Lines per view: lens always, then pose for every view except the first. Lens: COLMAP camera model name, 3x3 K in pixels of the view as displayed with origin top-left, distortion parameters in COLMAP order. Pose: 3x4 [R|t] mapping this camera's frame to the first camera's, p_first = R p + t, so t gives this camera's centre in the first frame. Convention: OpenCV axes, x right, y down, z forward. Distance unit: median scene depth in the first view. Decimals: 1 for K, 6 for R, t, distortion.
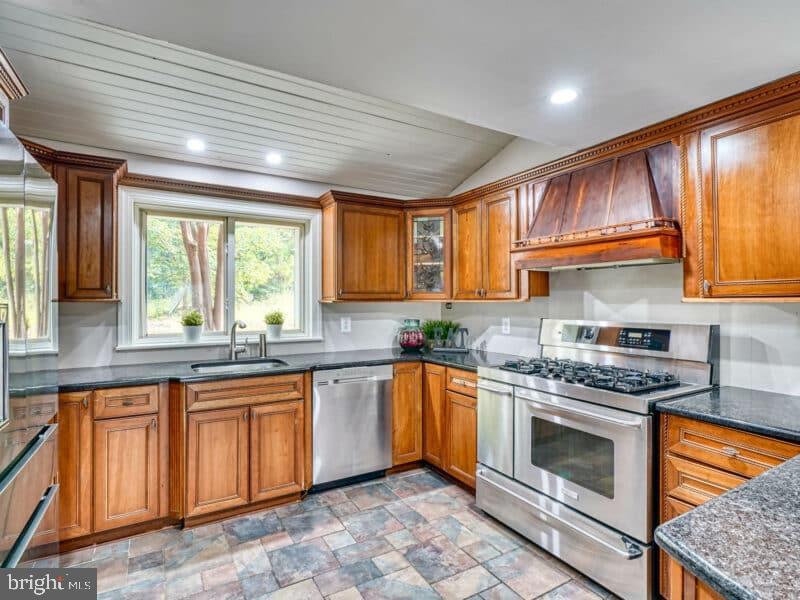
lens RADIAL K [[418.9, 0, 394.8], [0, 418.9, 304.6], [0, 0, 1]] dist [-0.005064, 0.001636]
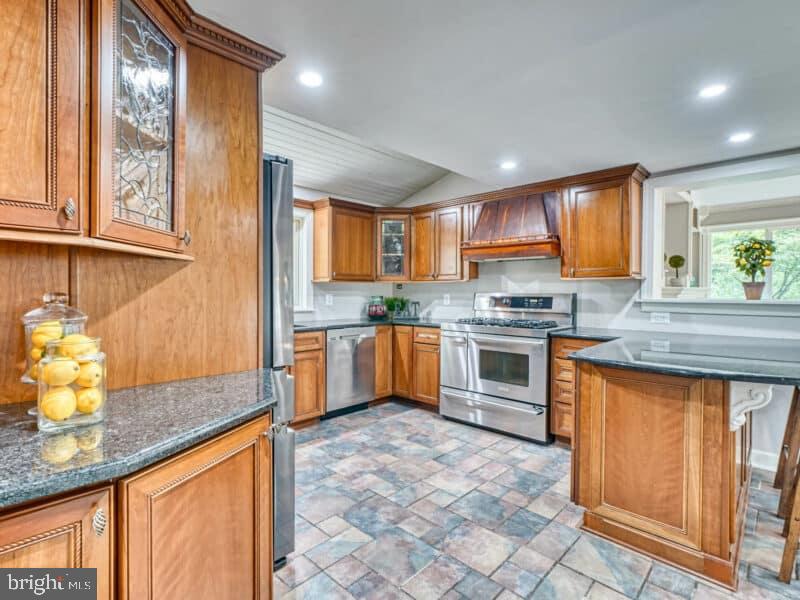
lens RADIAL K [[418.9, 0, 394.8], [0, 418.9, 304.6], [0, 0, 1]] dist [-0.005064, 0.001636]
pose [[0.958946, -0.003708, 0.283564, -0.371683], [-0.002568, 0.999760, 0.021757, 0.044177], [-0.283577, -0.021592, 0.958706, -0.390495]]
